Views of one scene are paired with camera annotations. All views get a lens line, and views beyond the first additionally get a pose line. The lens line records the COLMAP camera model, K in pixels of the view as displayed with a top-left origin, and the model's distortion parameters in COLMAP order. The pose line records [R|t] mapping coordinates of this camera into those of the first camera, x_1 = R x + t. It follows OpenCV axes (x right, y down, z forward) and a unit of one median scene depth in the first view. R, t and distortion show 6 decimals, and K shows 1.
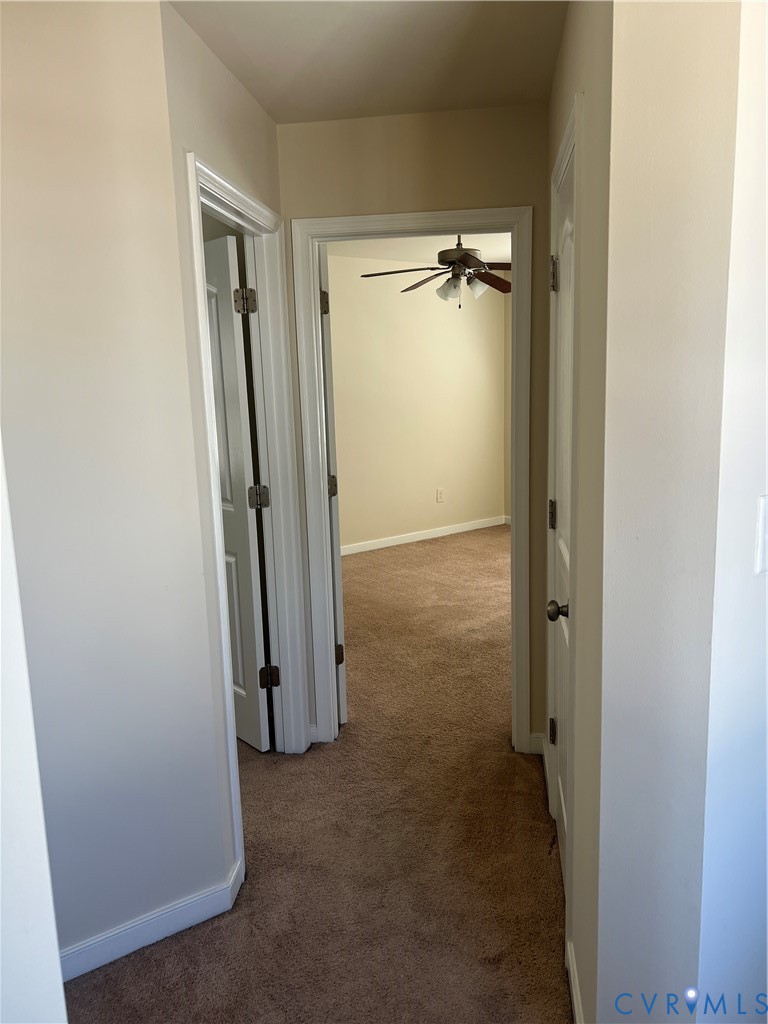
lens RADIAL K [[773.4, 0, 385.1], [0, 773.4, 515.1], [0, 0, 1]] dist [0.032048, -0.025983]
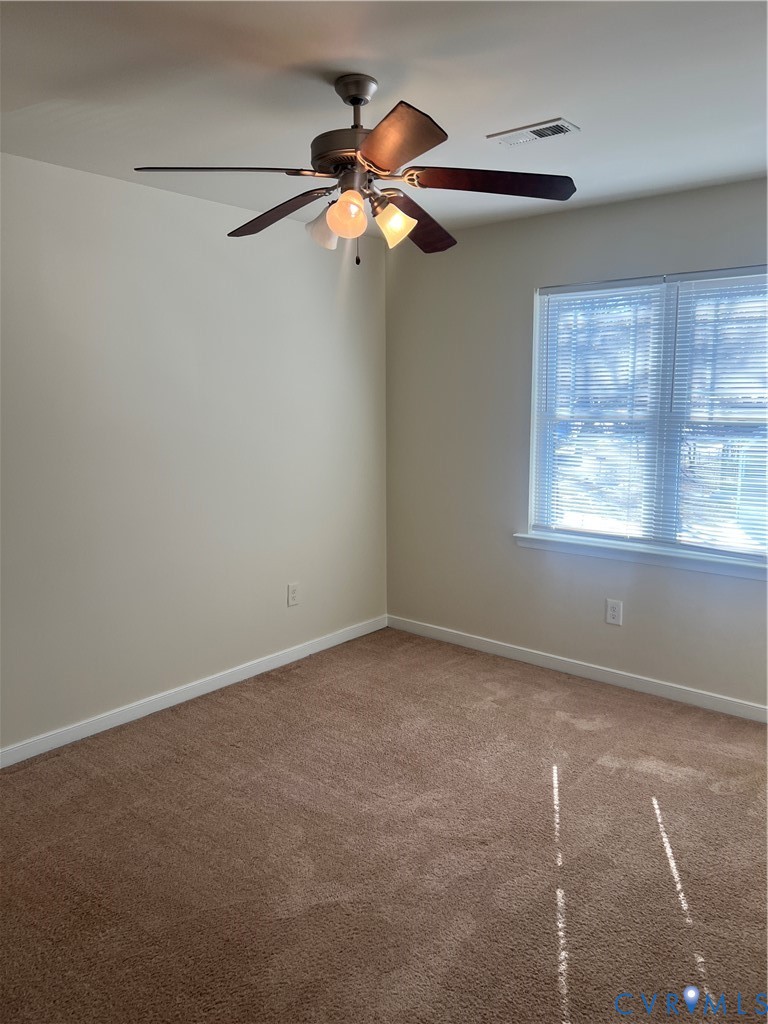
lens RADIAL K [[773.4, 0, 387.2], [0, 773.4, 509.0], [0, 0, 1]] dist [0.032048, -0.025983]
pose [[0.972440, -0.007249, 0.233042, 0.002240], [0.014973, 0.999395, -0.031394, -0.090045], [-0.232674, 0.034018, 0.971960, 0.478434]]
